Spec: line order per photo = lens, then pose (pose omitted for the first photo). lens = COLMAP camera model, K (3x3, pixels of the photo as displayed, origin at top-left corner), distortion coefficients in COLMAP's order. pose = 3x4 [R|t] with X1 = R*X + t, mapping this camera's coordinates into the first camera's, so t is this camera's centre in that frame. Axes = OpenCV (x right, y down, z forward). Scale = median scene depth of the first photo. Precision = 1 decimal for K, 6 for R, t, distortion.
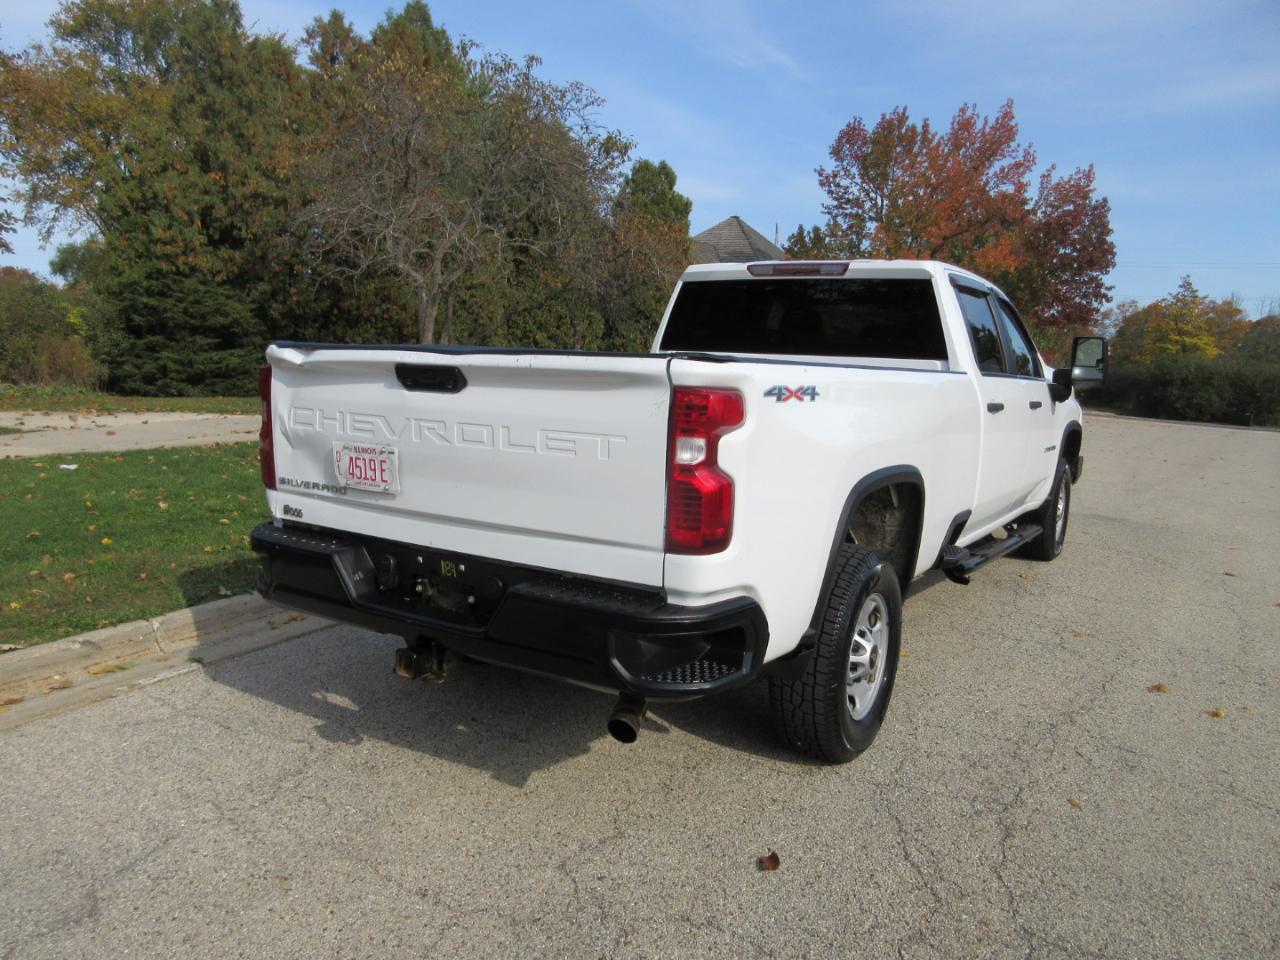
lens RADIAL K [[962.6, 0, 644.3], [0, 962.6, 469.3], [0, 0, 1]] dist [0.009249, 0.006427]
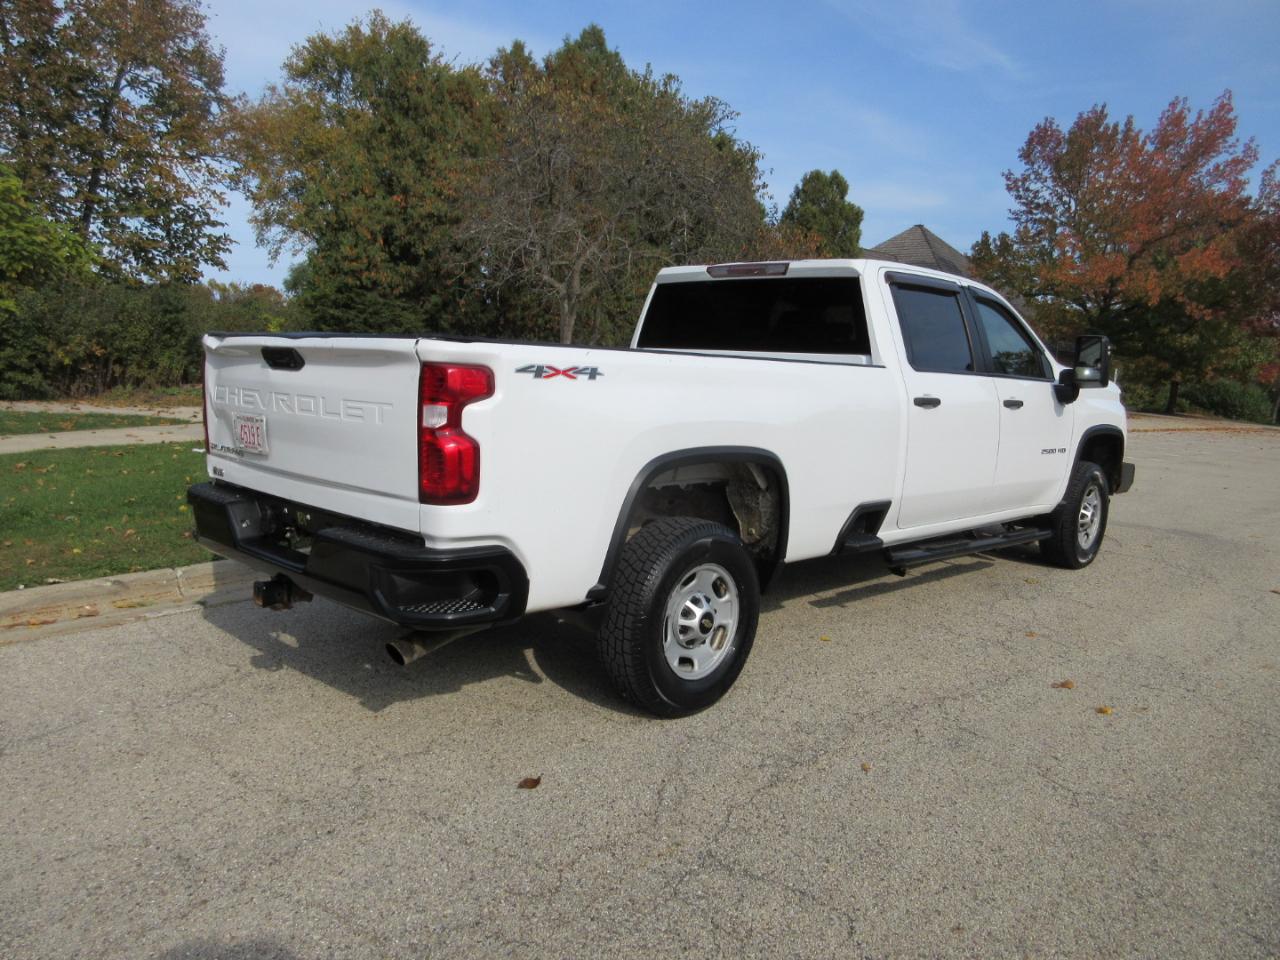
lens RADIAL K [[962.6, 0, 644.7], [0, 962.6, 470.3], [0, 0, 1]] dist [0.009249, 0.006427]
pose [[0.979891, 0.028856, -0.197437, 0.056611], [-0.031160, 0.999478, -0.008568, 0.005208], [0.197086, 0.014548, 0.980278, -0.011506]]
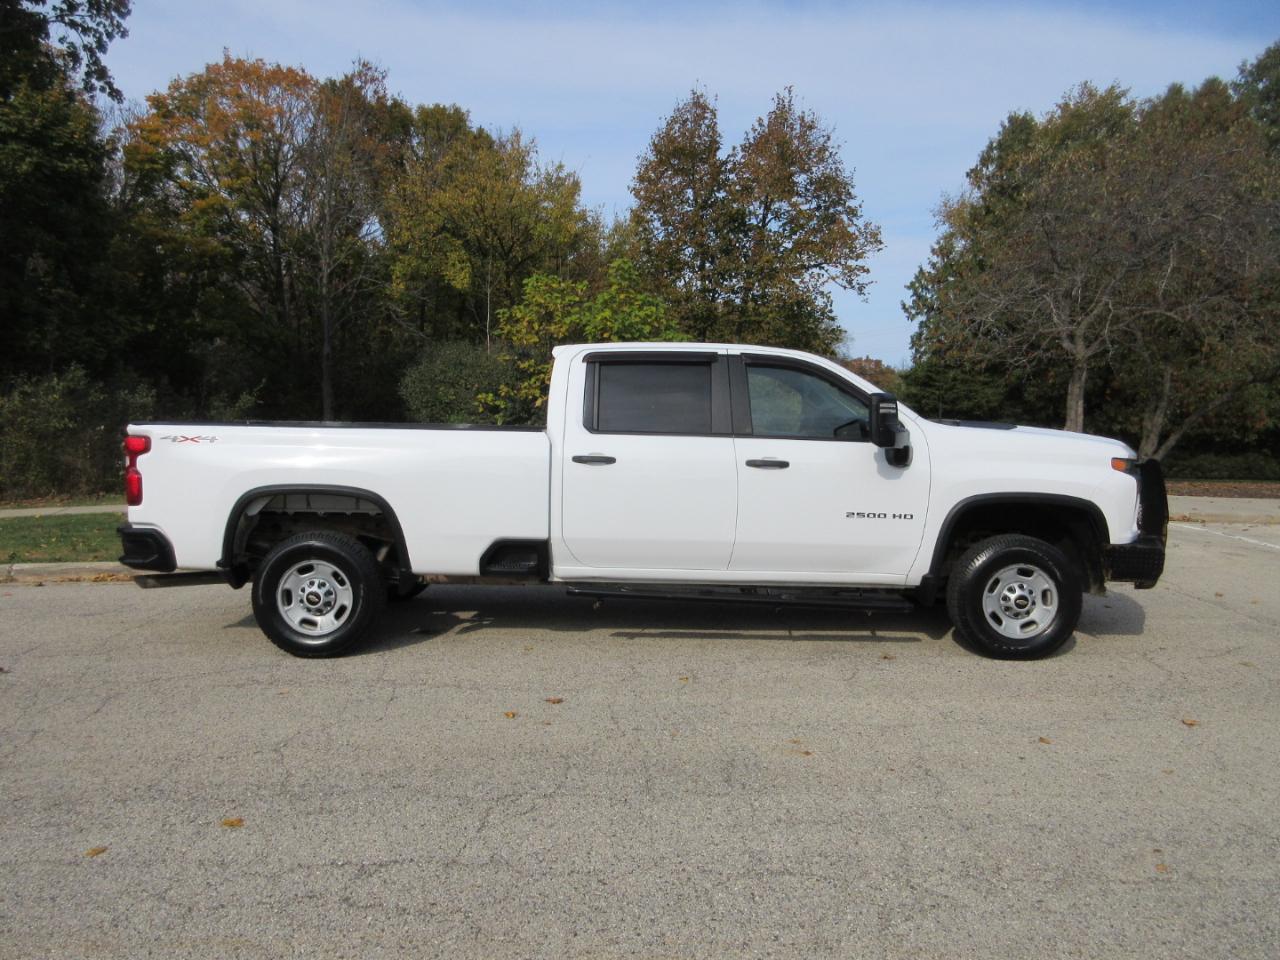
lens RADIAL K [[962.6, 0, 644.7], [0, 962.6, 475.1], [0, 0, 1]] dist [0.009249, 0.006427]
pose [[0.547438, 0.029788, -0.836316, 0.289913], [-0.097672, 0.994810, -0.028501, -0.003926], [0.831127, 0.097287, 0.547507, 0.080683]]
